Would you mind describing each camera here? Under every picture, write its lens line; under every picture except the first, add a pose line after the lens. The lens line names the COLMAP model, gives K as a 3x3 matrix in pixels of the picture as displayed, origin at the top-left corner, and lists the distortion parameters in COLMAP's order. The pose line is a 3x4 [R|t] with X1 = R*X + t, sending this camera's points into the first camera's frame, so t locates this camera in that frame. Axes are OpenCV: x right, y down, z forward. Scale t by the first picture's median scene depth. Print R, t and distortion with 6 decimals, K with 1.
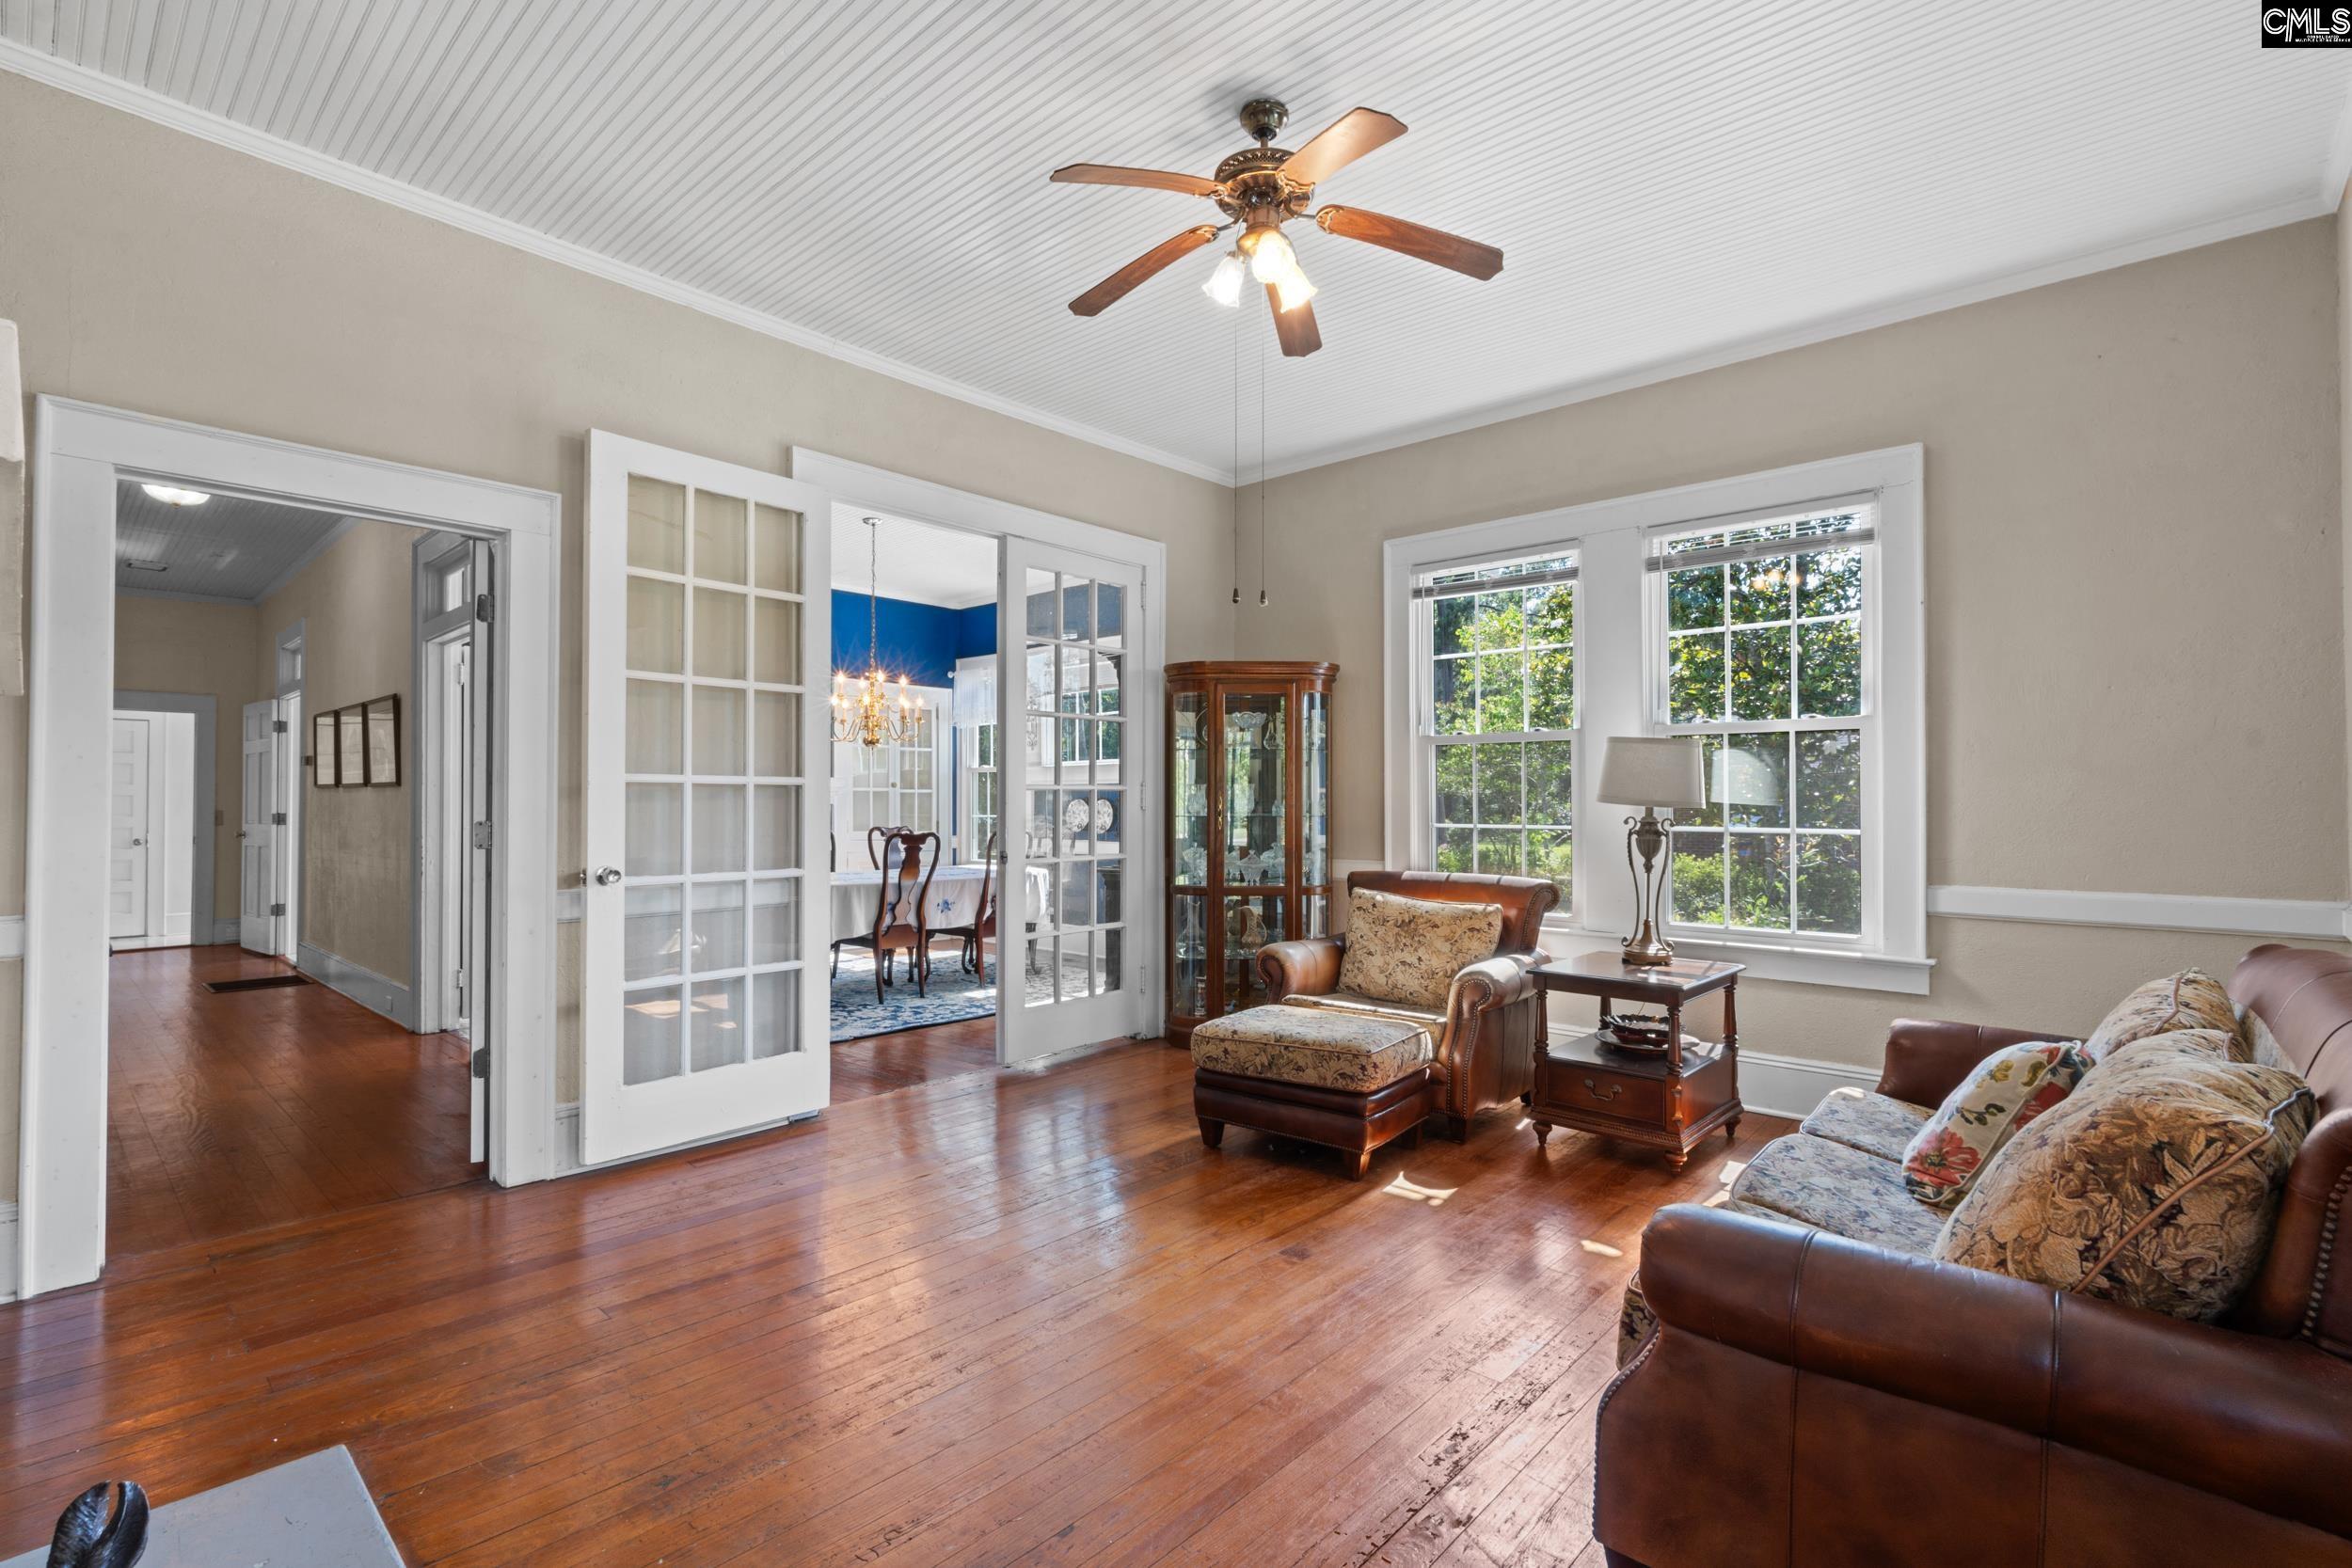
lens RADIAL K [[1088.3, 0, 1161.5], [0, 1088.3, 777.5], [0, 0, 1]] dist [-0.003914, -0.000307]
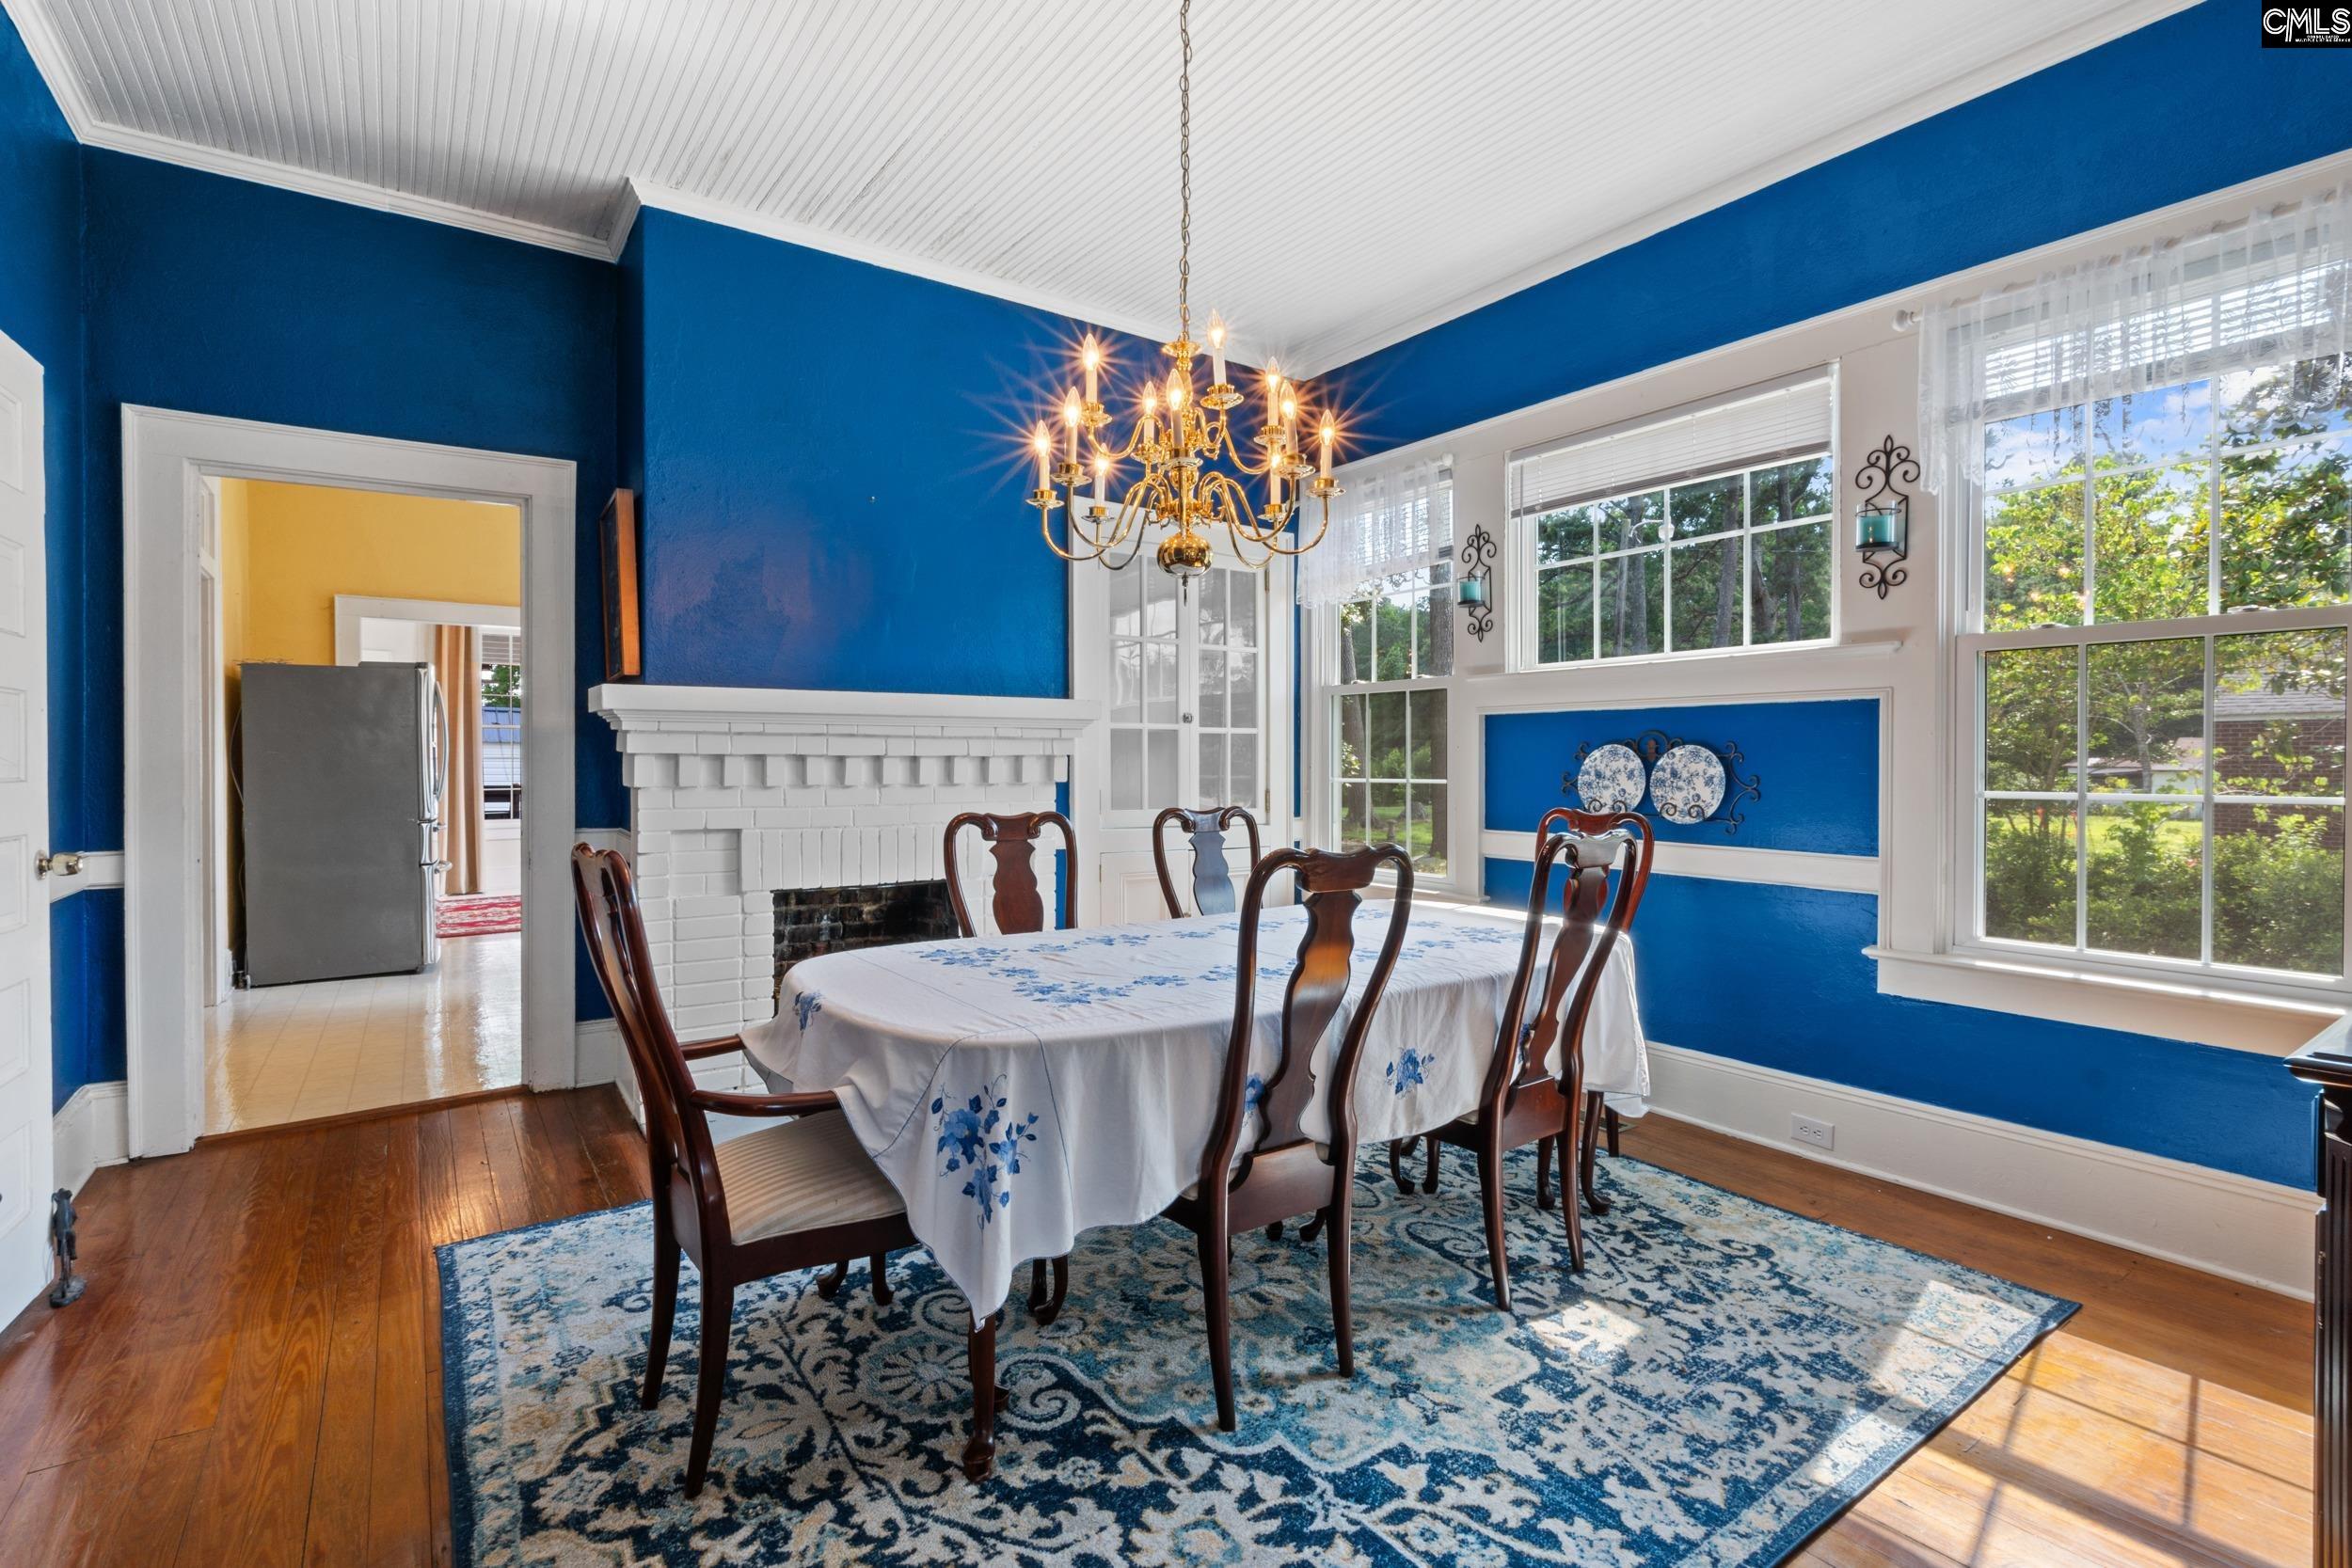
lens RADIAL K [[1088.3, 0, 1161.5], [0, 1088.3, 777.5], [0, 0, 1]] dist [-0.003914, -0.000307]
pose [[0.978266, -0.000652, -0.207355, -0.206040], [0.009208, 0.999145, 0.040300, 0.018479], [0.207151, -0.041334, 0.977435, 0.680888]]
